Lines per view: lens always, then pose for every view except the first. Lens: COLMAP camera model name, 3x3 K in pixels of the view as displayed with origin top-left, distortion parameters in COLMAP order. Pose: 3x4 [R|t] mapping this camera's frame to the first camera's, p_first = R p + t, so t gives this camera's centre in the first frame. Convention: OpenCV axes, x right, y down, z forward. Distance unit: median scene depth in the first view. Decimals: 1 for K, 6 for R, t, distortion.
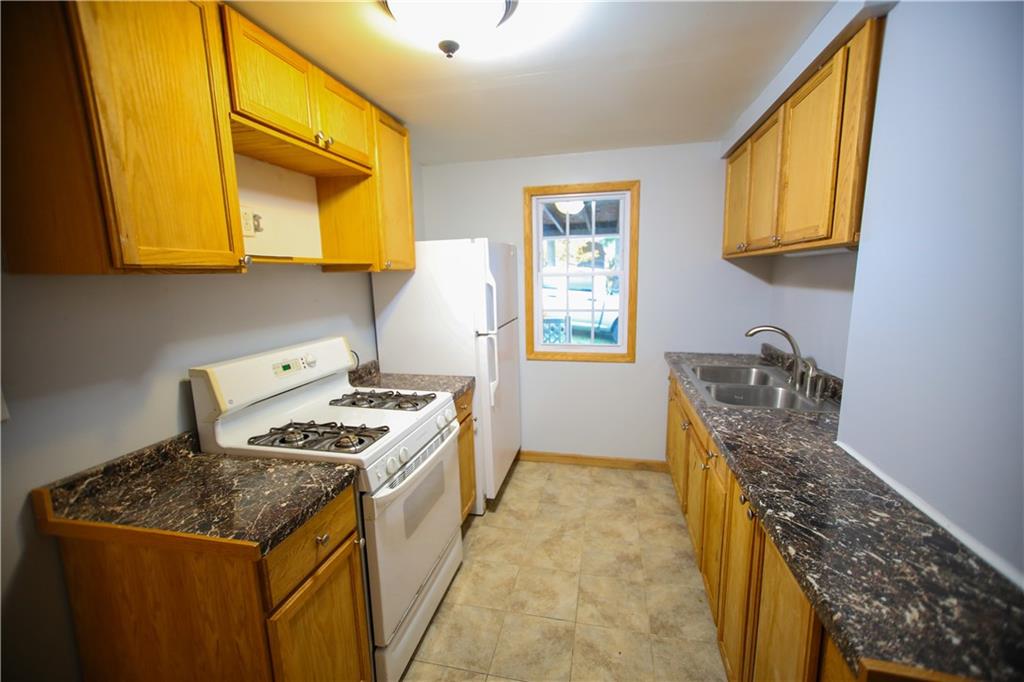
lens RADIAL K [[428.0, 0, 512.0], [0, 428.0, 341.0], [0, 0, 1]] dist [-0.008142, 0.009777]
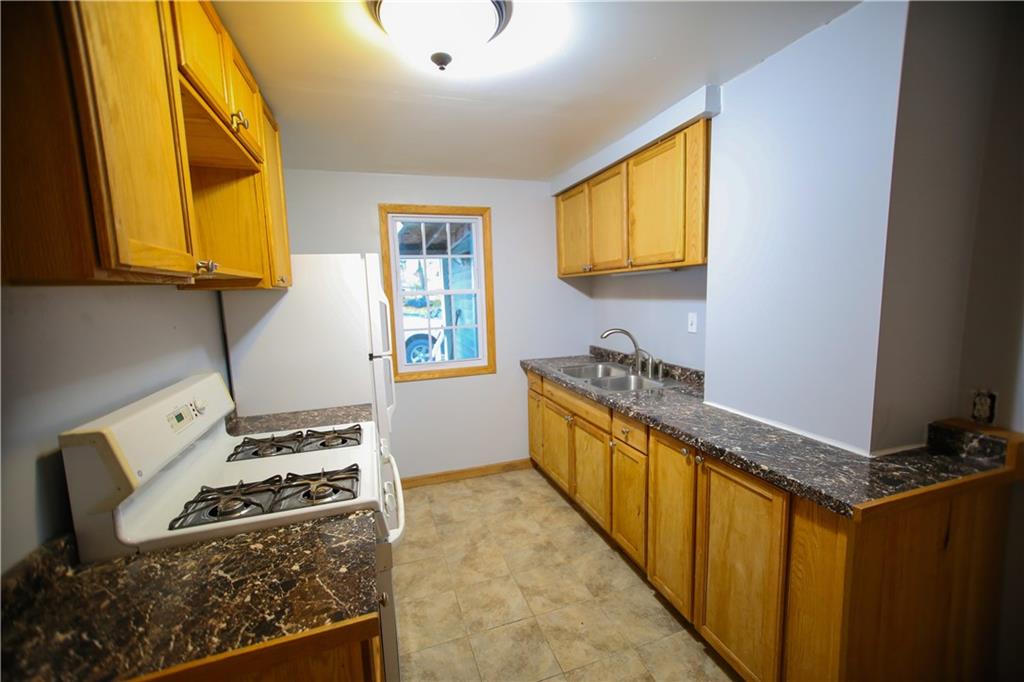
lens RADIAL K [[428.0, 0, 512.0], [0, 428.0, 341.0], [0, 0, 1]] dist [-0.008142, 0.009777]
pose [[0.851270, -0.068627, 0.520221, -0.367235], [0.097288, 0.994864, -0.027956, 0.006857], [-0.515631, 0.074410, 0.853574, 0.071733]]
